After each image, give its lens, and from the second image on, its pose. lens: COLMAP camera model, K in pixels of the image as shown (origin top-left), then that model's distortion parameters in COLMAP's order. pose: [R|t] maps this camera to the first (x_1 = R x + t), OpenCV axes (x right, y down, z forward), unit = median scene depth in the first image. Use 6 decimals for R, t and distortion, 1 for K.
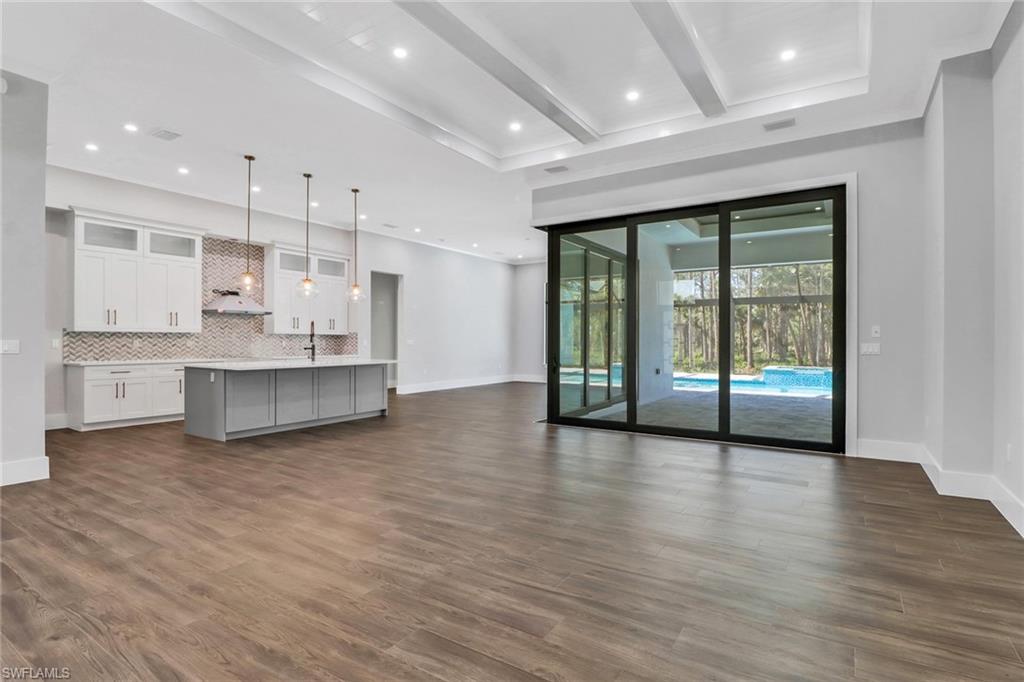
lens RADIAL K [[495.6, 0, 512.0], [0, 495.6, 341.0], [0, 0, 1]] dist [0.010334, -0.018303]
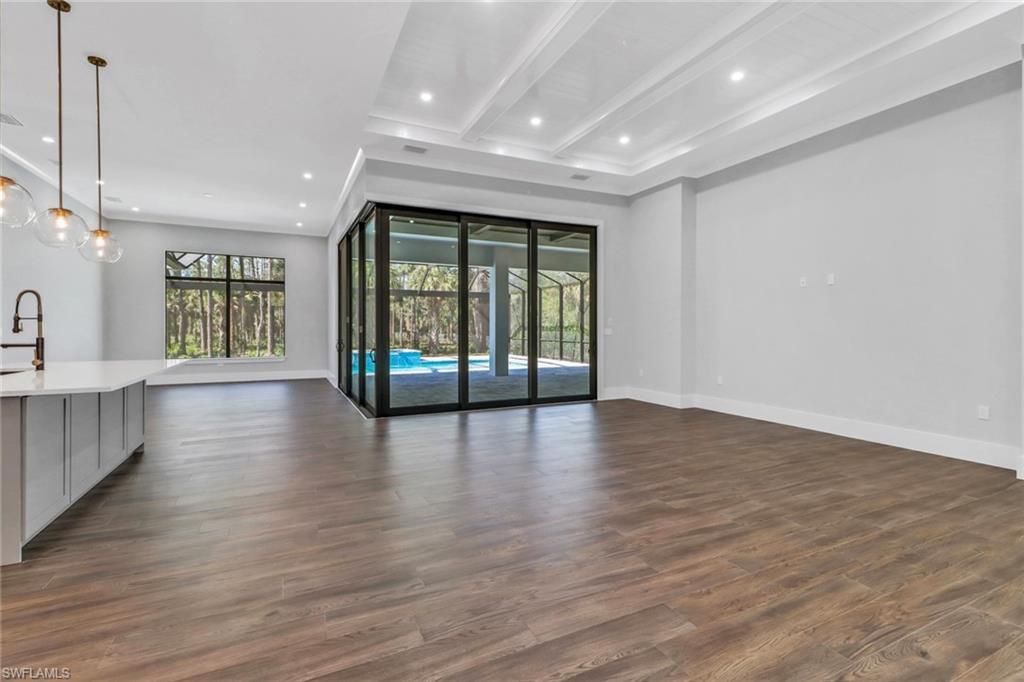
lens RADIAL K [[488.5, 0, 514.1], [0, 488.5, 326.1], [0, 0, 1]] dist [0.031832, -0.018407]
pose [[0.512980, 0.000026, 0.858401, -1.310972], [0.005608, 0.999979, -0.003381, 0.001704], [-0.858382, 0.006548, 0.512969, 0.731710]]
